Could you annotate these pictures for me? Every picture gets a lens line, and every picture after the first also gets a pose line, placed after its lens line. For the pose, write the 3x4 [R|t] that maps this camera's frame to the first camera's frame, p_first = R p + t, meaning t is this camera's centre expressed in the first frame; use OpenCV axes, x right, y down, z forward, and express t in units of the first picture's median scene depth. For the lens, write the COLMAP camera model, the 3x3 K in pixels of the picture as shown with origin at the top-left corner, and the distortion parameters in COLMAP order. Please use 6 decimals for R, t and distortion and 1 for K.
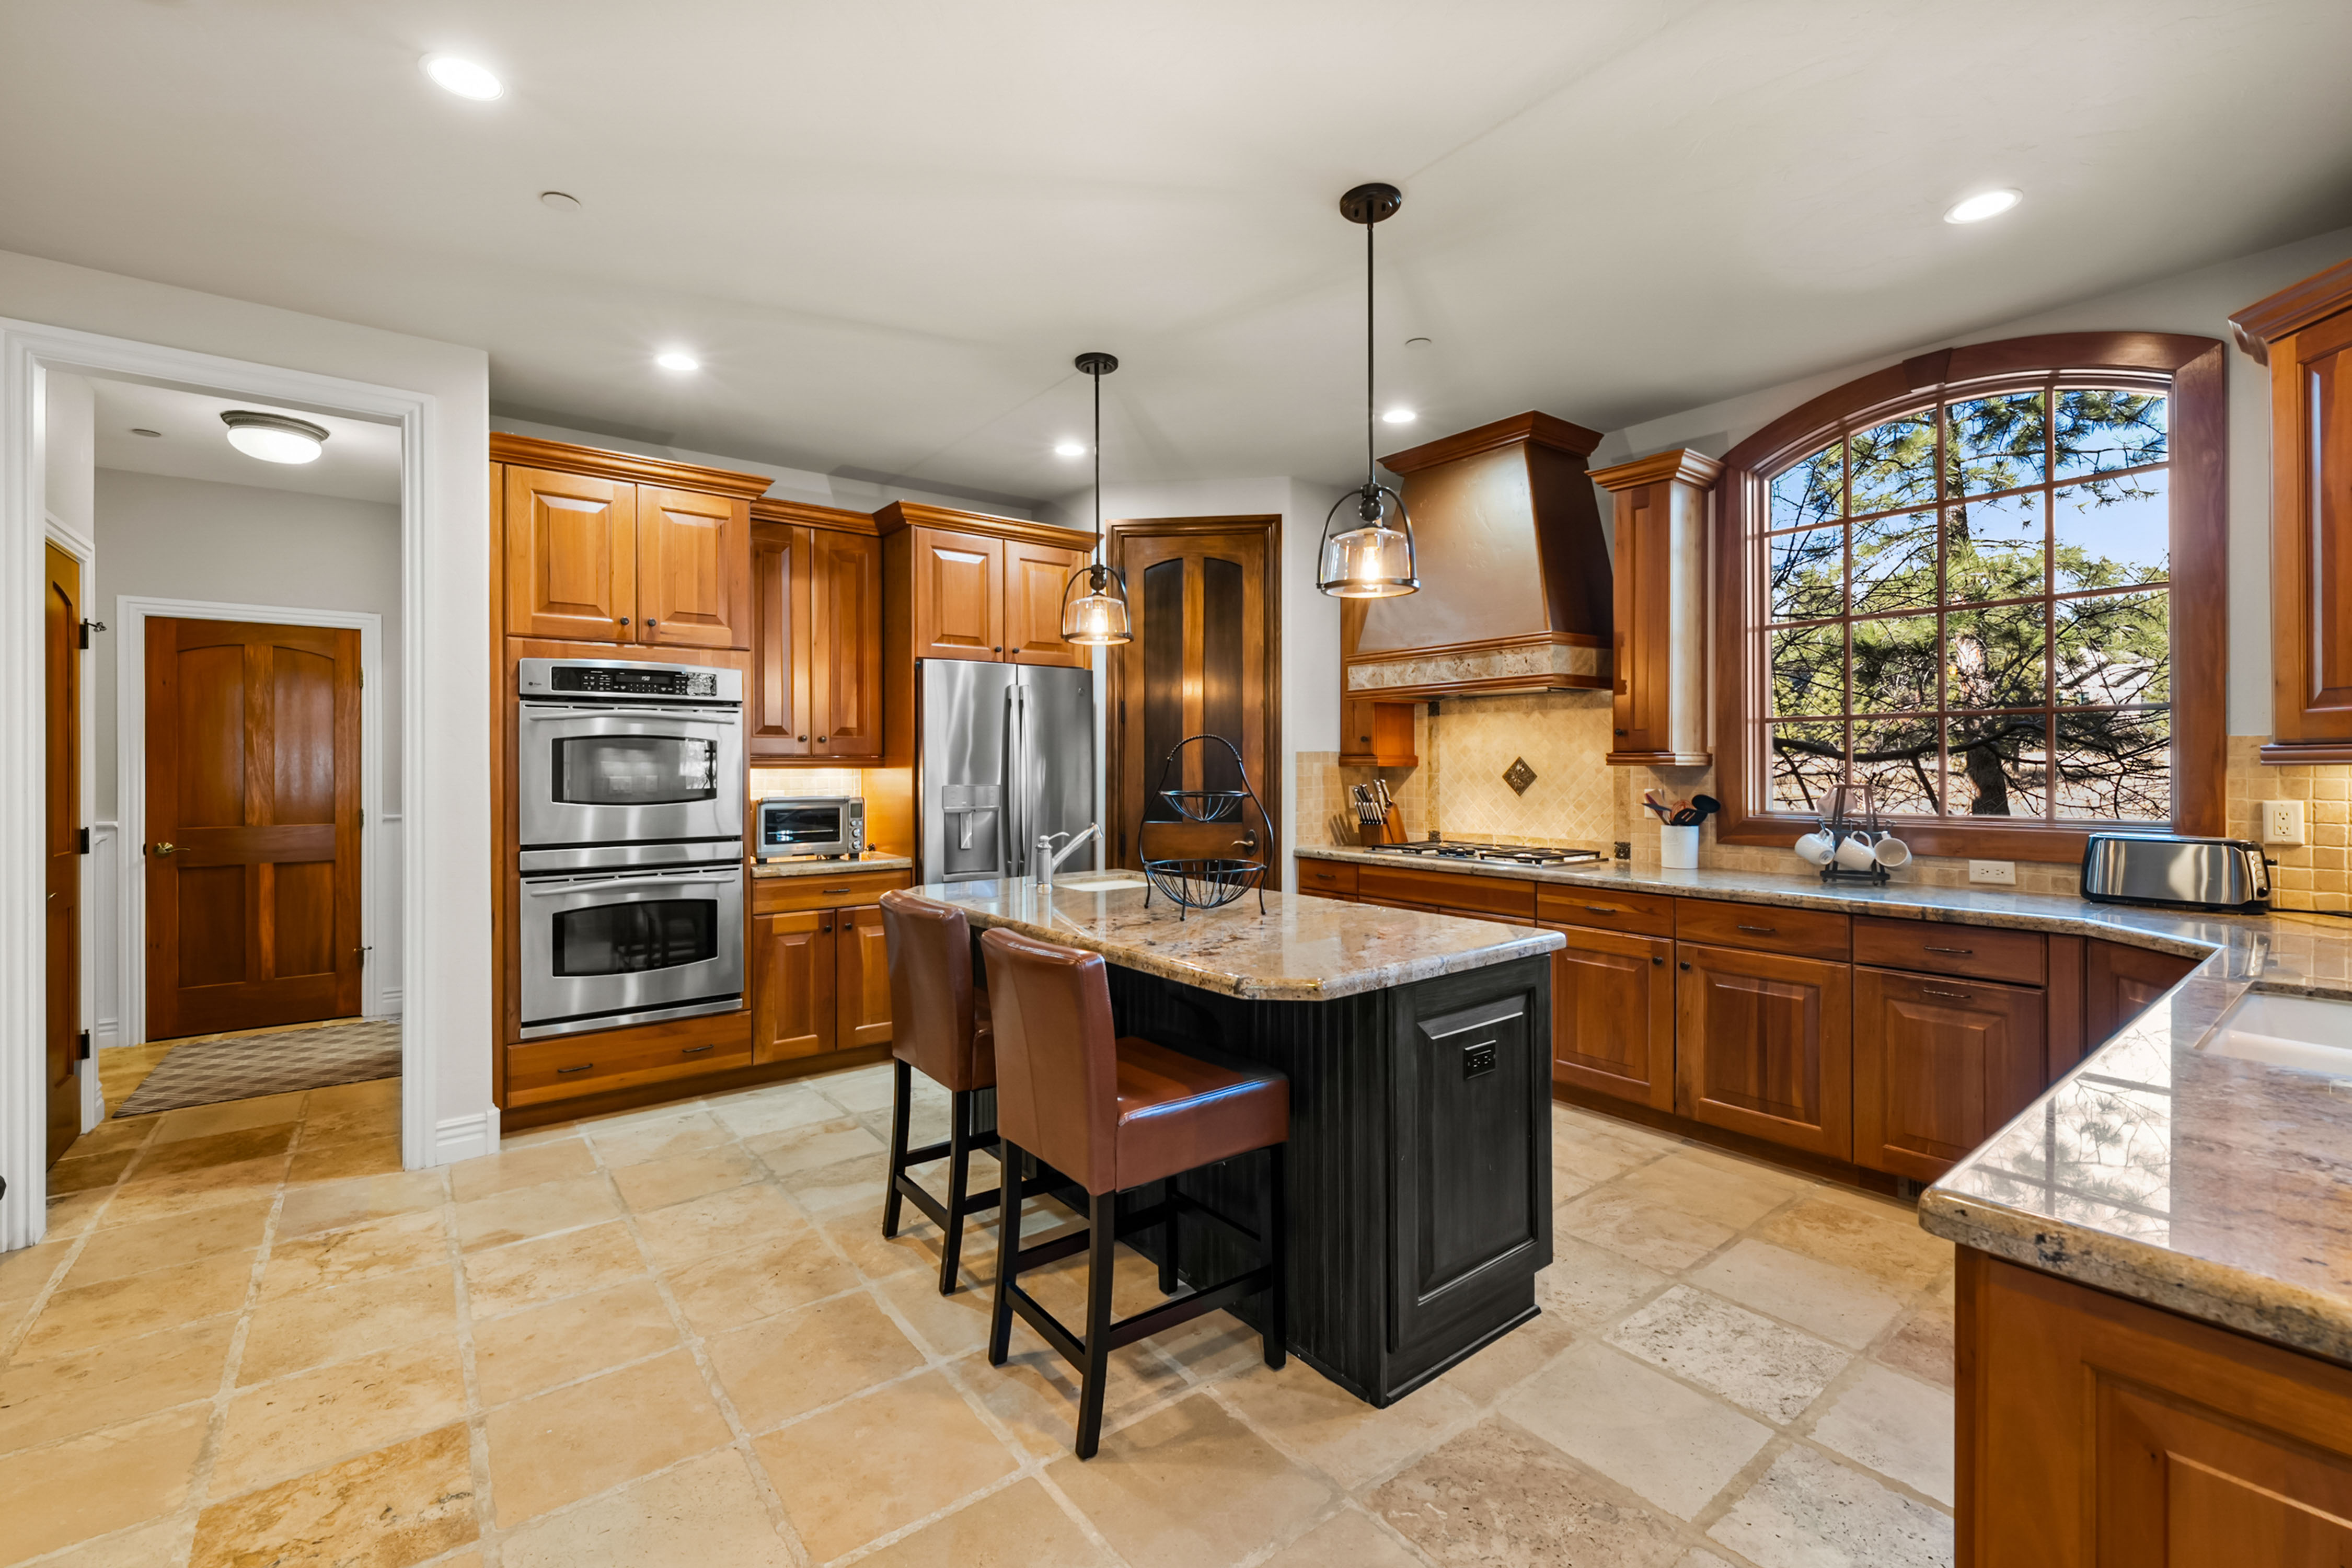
lens RADIAL K [[1008.8, 0, 1190.7], [0, 1008.8, 765.6], [0, 0, 1]] dist [-0.000679, -0.000328]
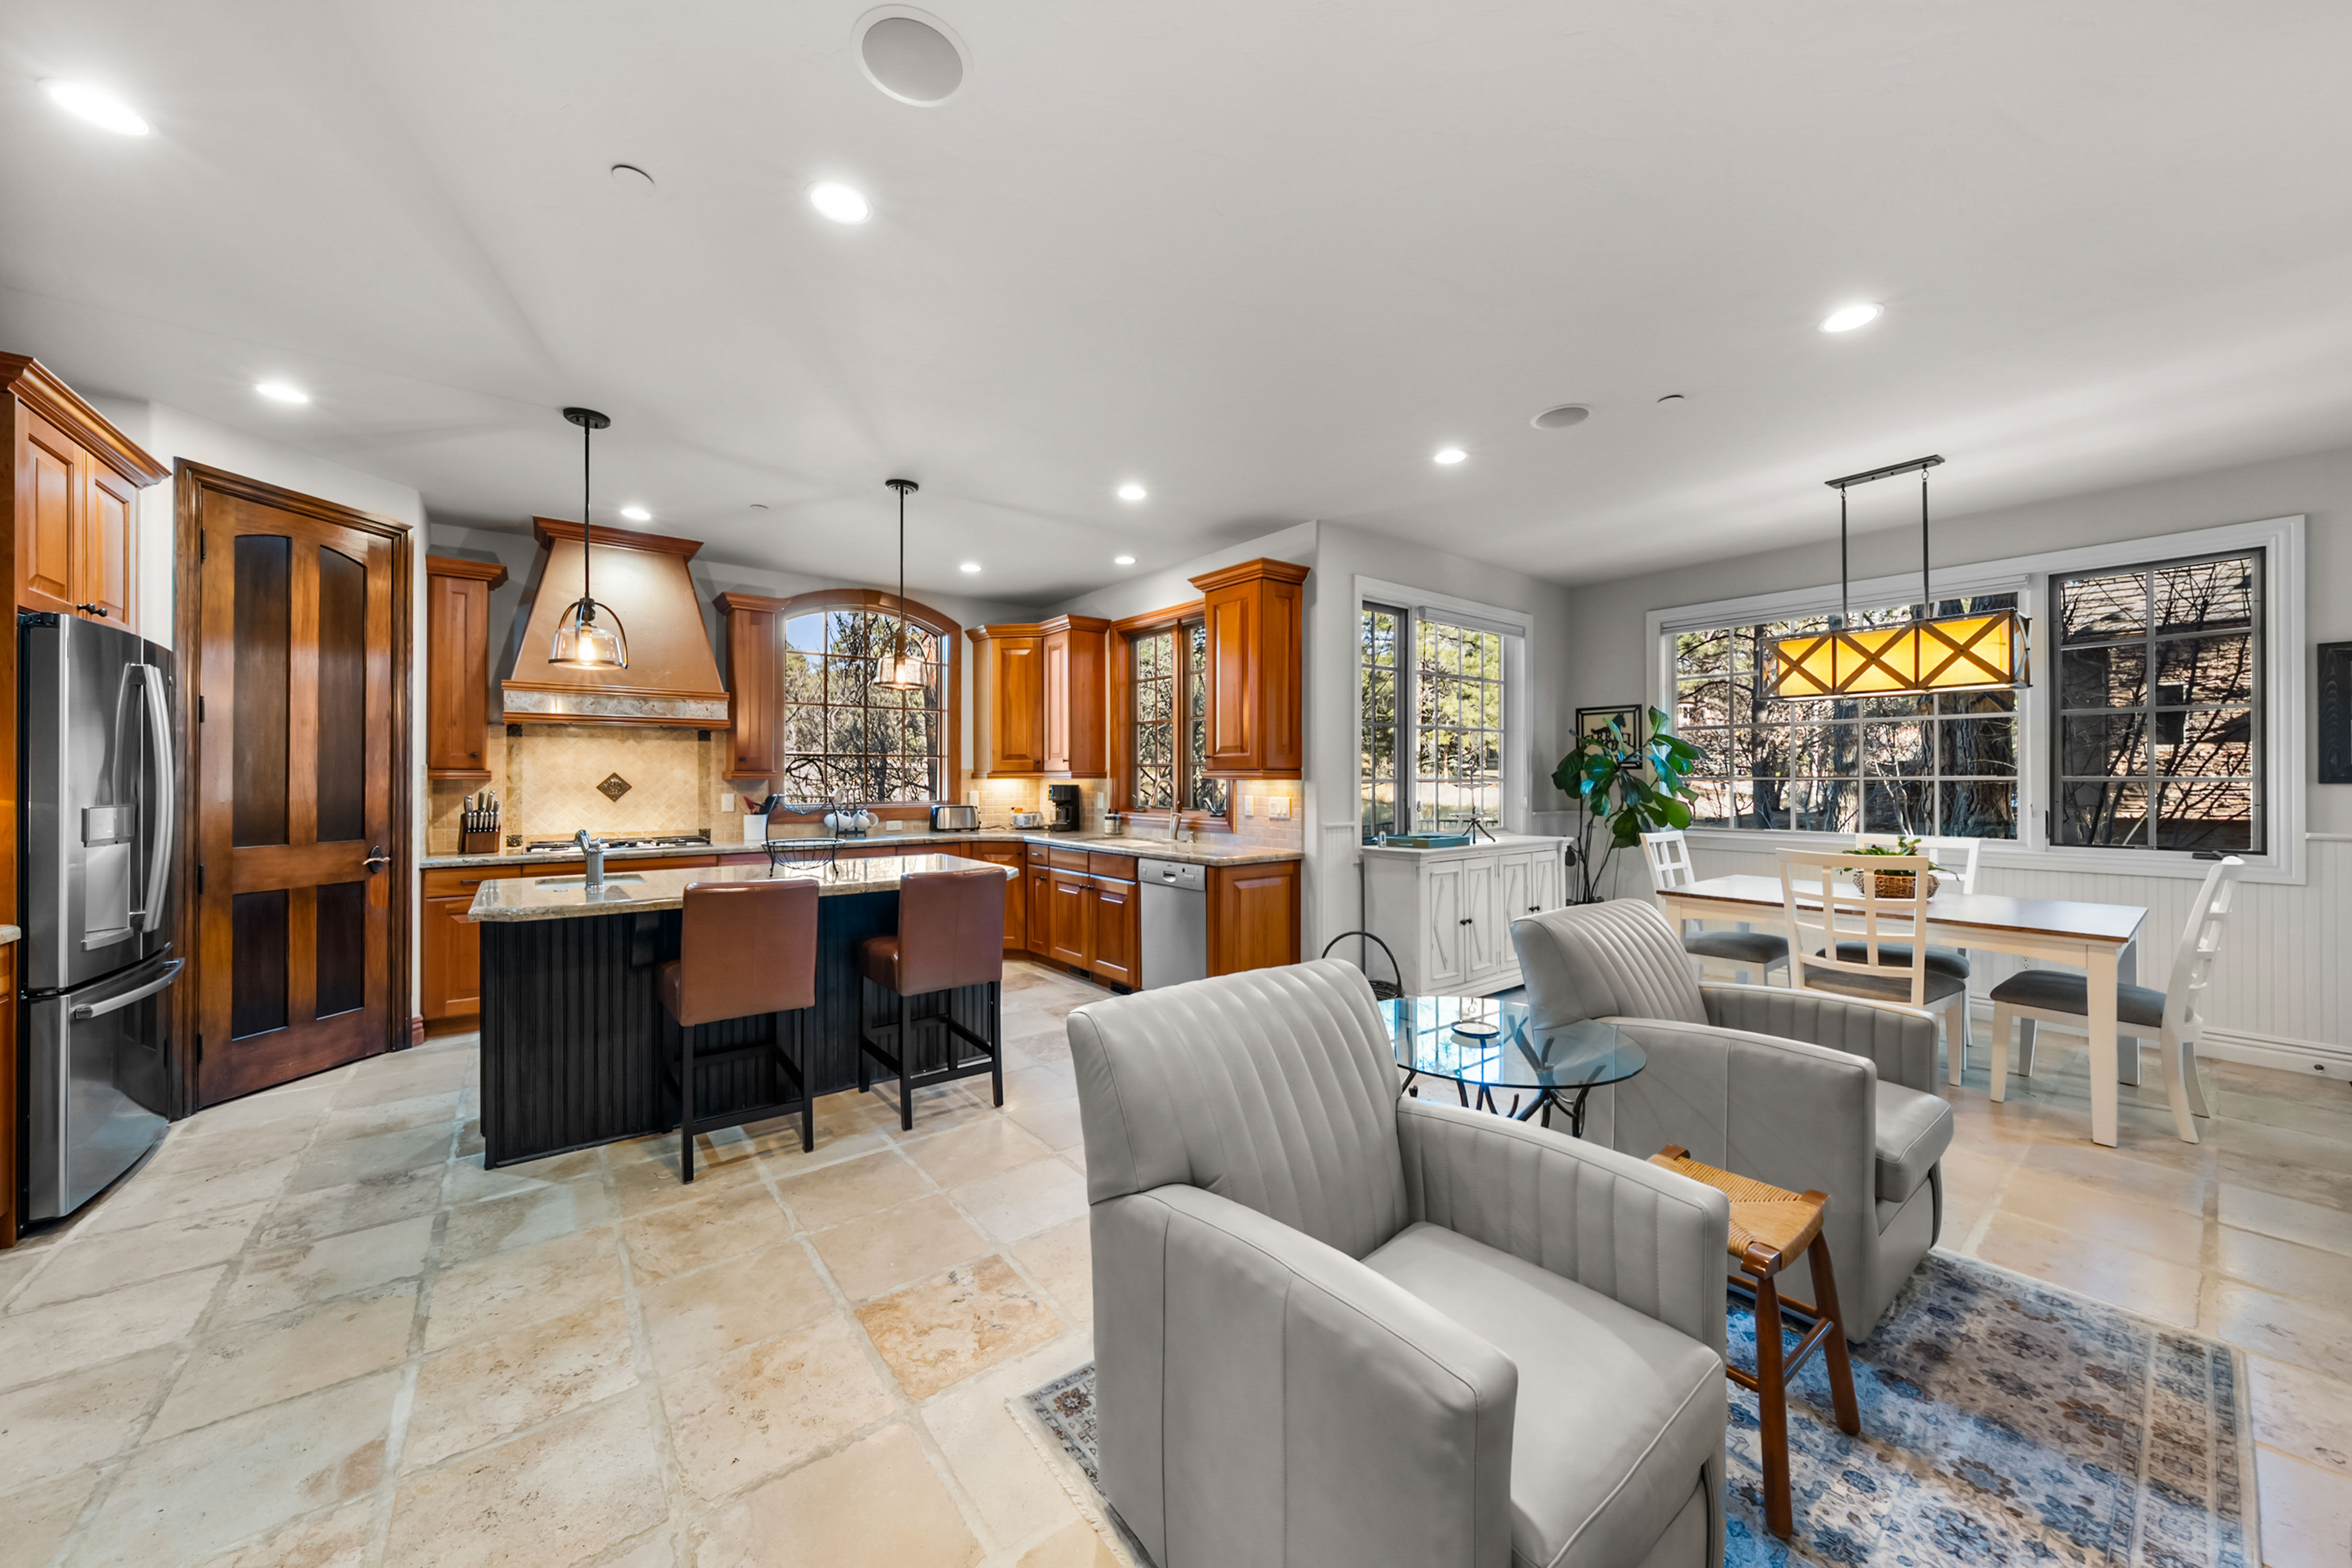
lens RADIAL K [[803.9, 0, 1166.2], [0, 803.9, 772.0], [0, 0, 1]] dist [-0.000548, 0.000045]
pose [[0.003212, 0.011023, 0.999934, -0.796313], [0.001698, 0.999938, -0.011028, 0.003807], [-0.999993, 0.001734, 0.003193, 0.288179]]
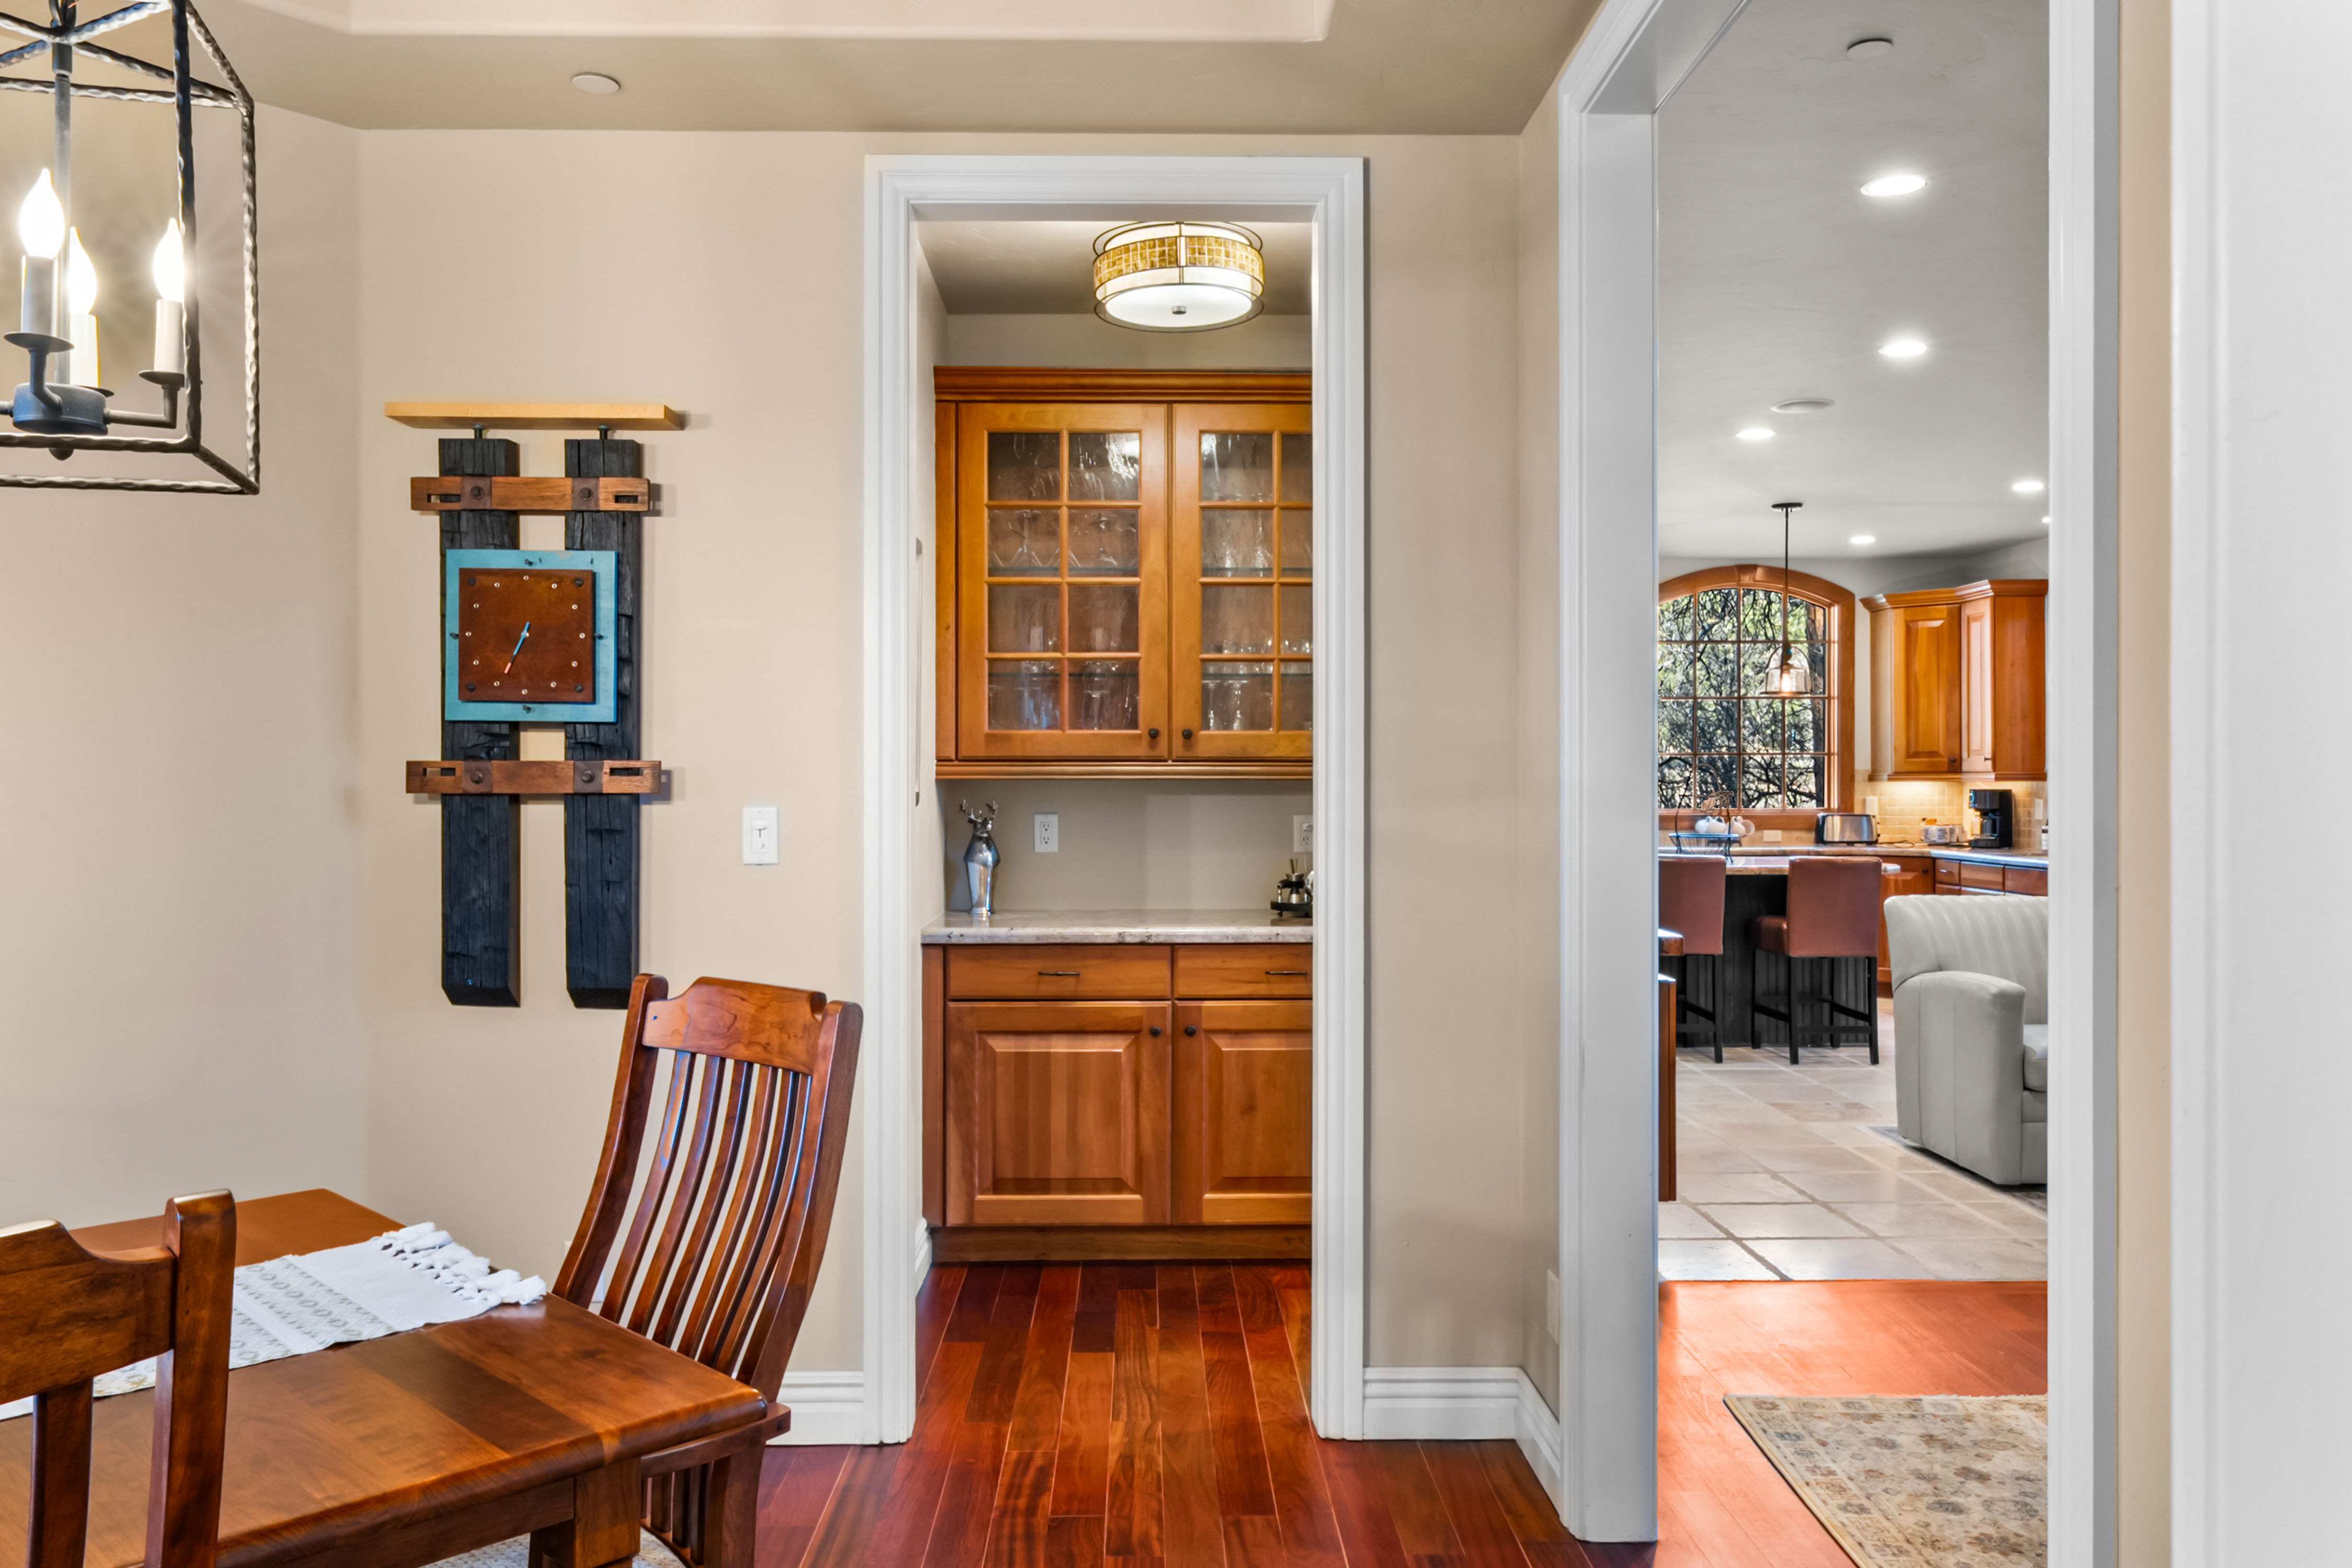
lens RADIAL K [[1675.2, 0, 1176.0], [0, 1675.2, 784.0], [0, 0, 1]] dist [0.000111, -0.001988]
pose [[0.610556, 0.001811, 0.791971, -1.939202], [-0.000616, 0.999998, -0.001812, 0.008353], [-0.791973, 0.000619, 0.610556, -0.060076]]
